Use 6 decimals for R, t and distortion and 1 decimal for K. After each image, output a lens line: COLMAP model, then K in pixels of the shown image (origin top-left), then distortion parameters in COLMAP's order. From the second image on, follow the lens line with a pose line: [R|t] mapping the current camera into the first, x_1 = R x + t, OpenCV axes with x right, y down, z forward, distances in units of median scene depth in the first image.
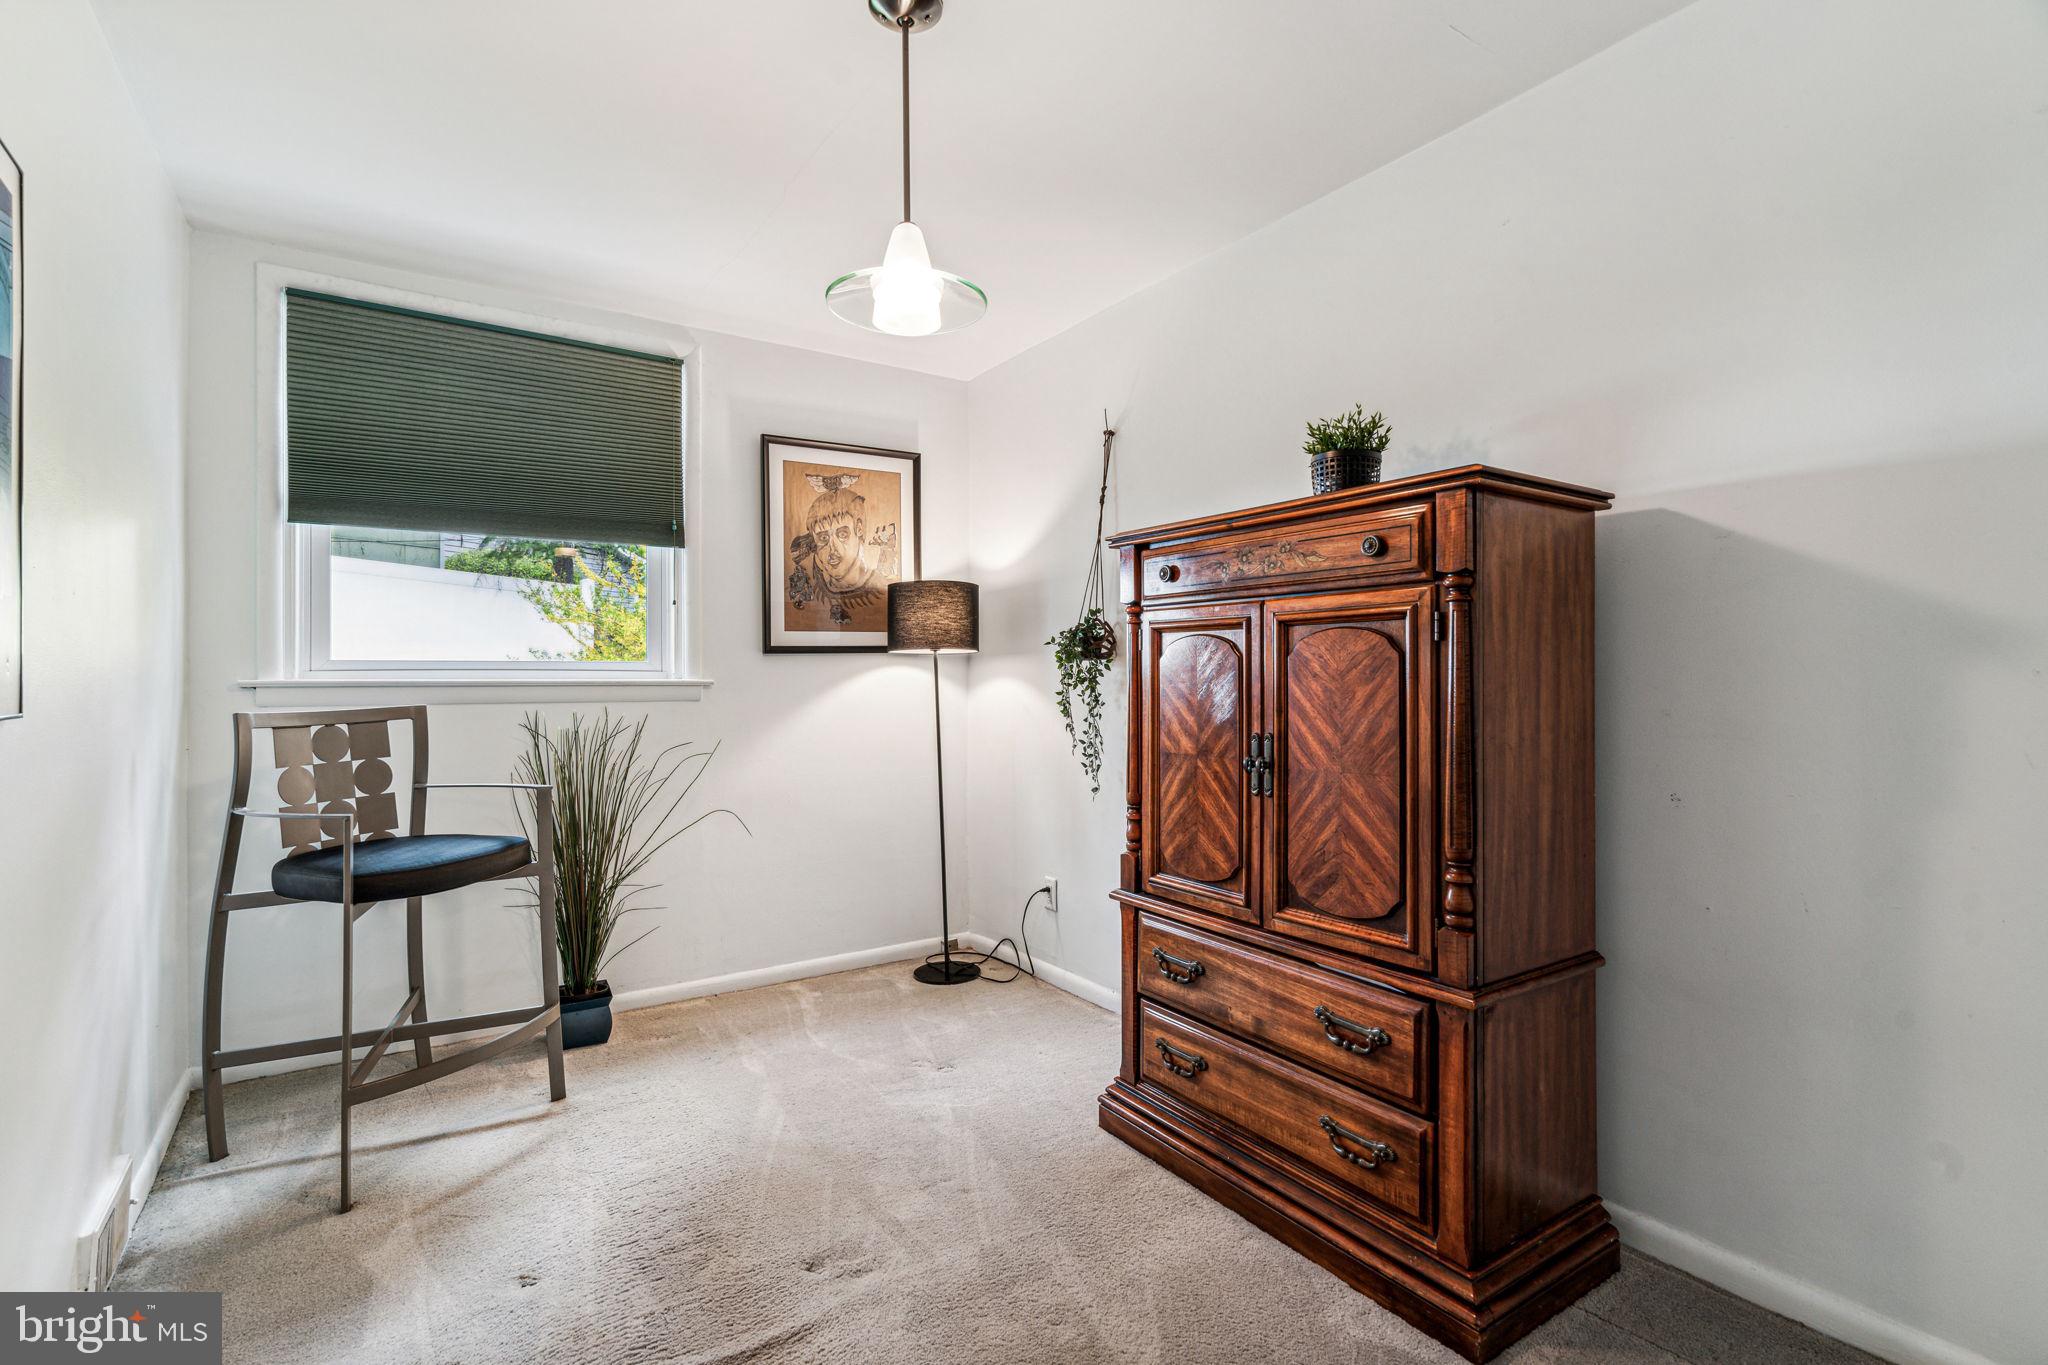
lens RADIAL K [[939.1, 0, 1023.9], [0, 939.1, 682.1], [0, 0, 1]] dist [-0.002692, 0.000733]
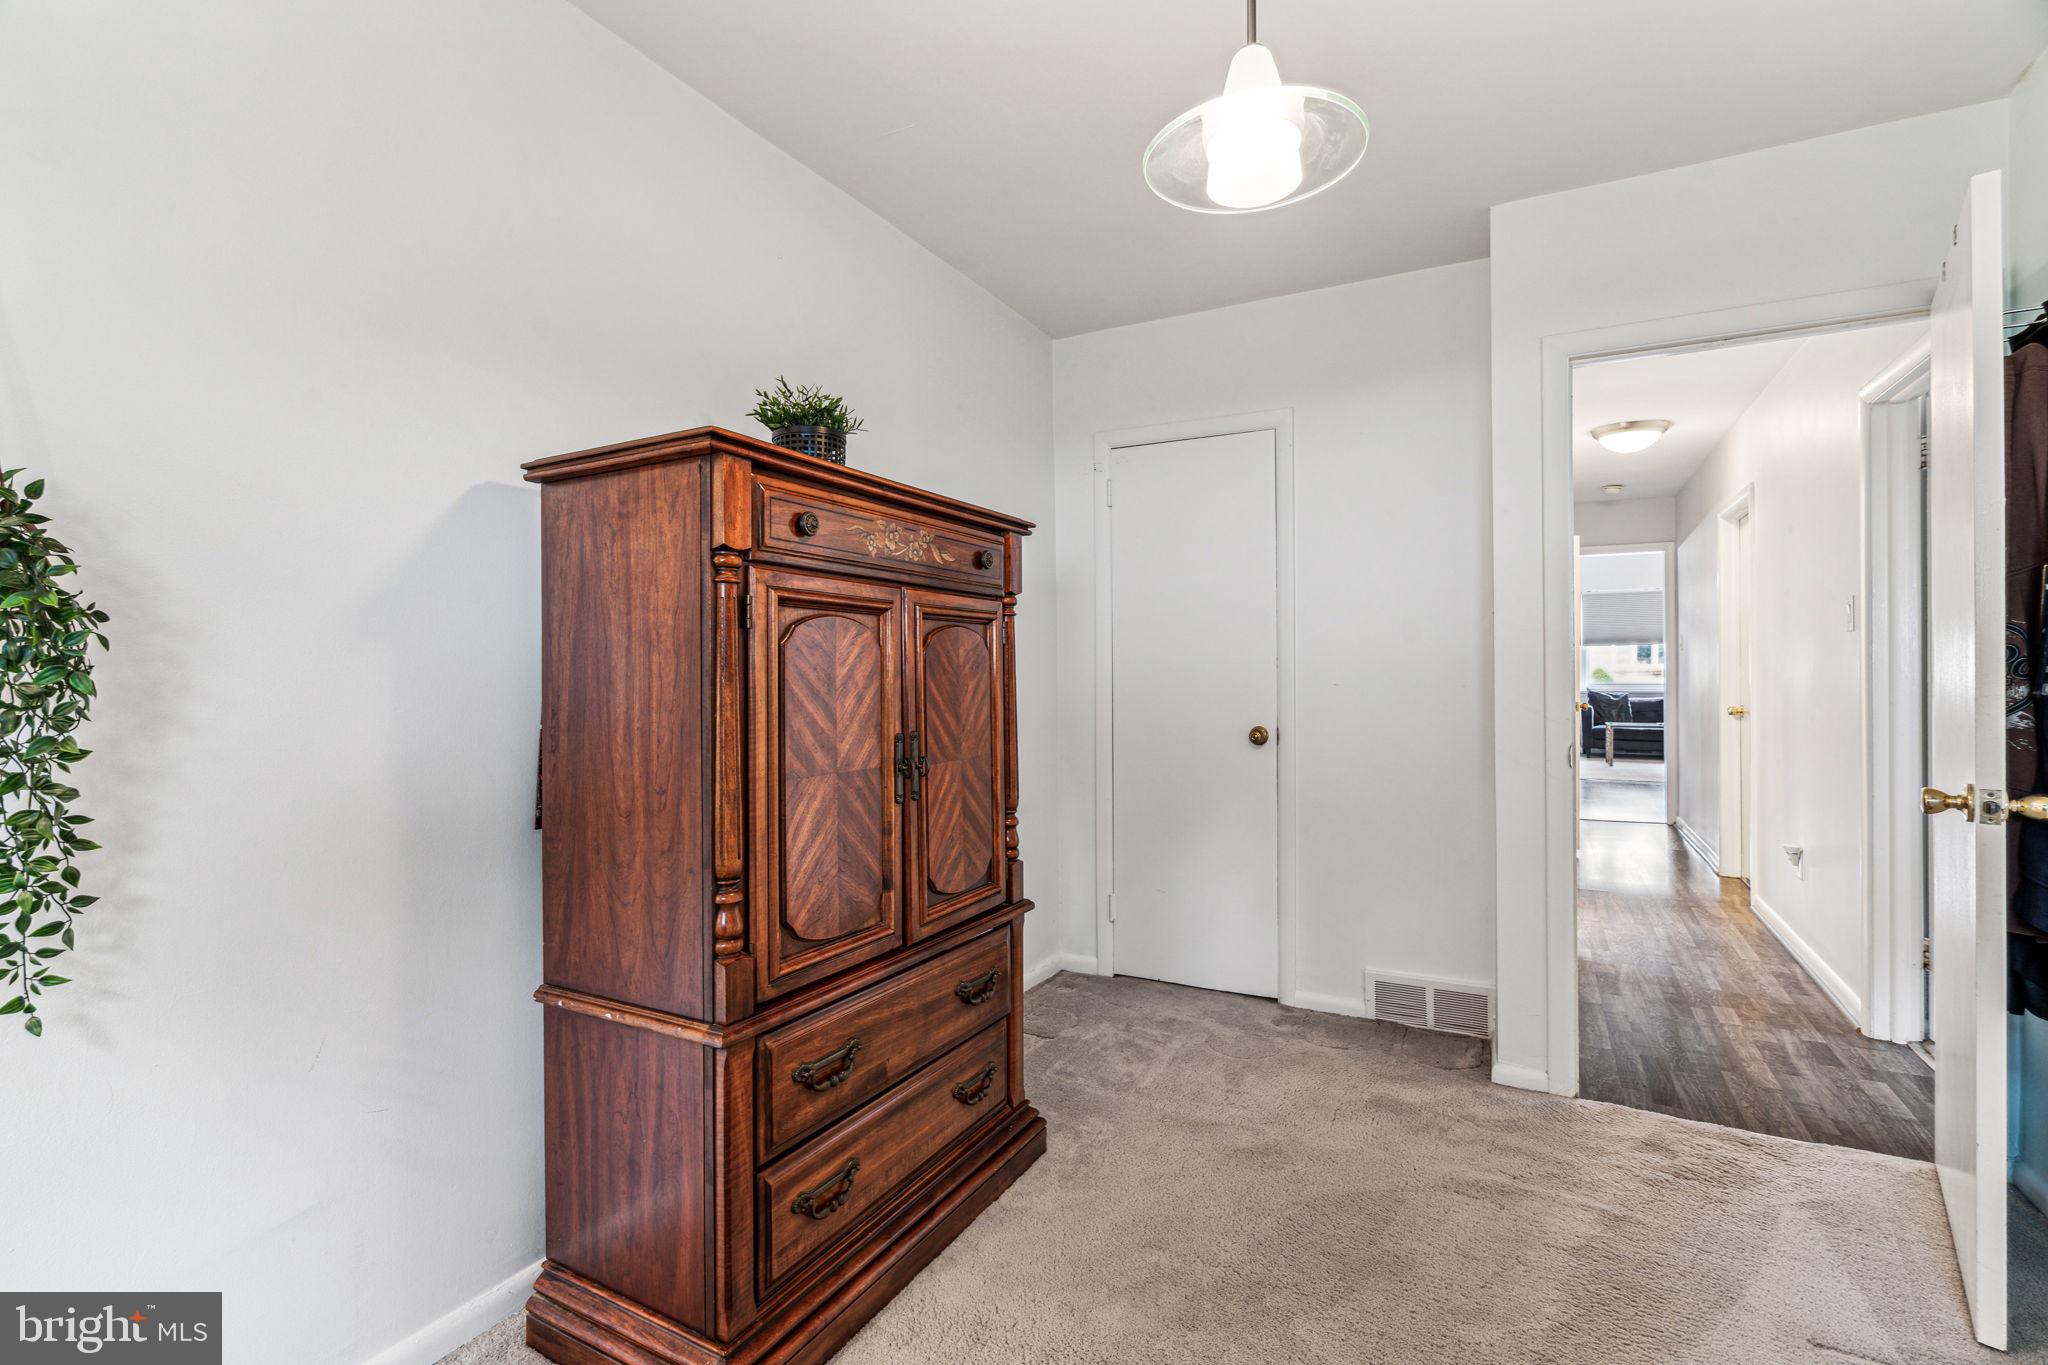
lens RADIAL K [[939.1, 0, 1024.8], [0, 939.1, 677.2], [0, 0, 1]] dist [-0.002692, 0.000733]
pose [[-0.456604, -0.002389, 0.889667, -0.570552], [-0.001922, 0.999997, 0.001699, -0.000622], [-0.889668, -0.000934, -0.456607, 1.235265]]
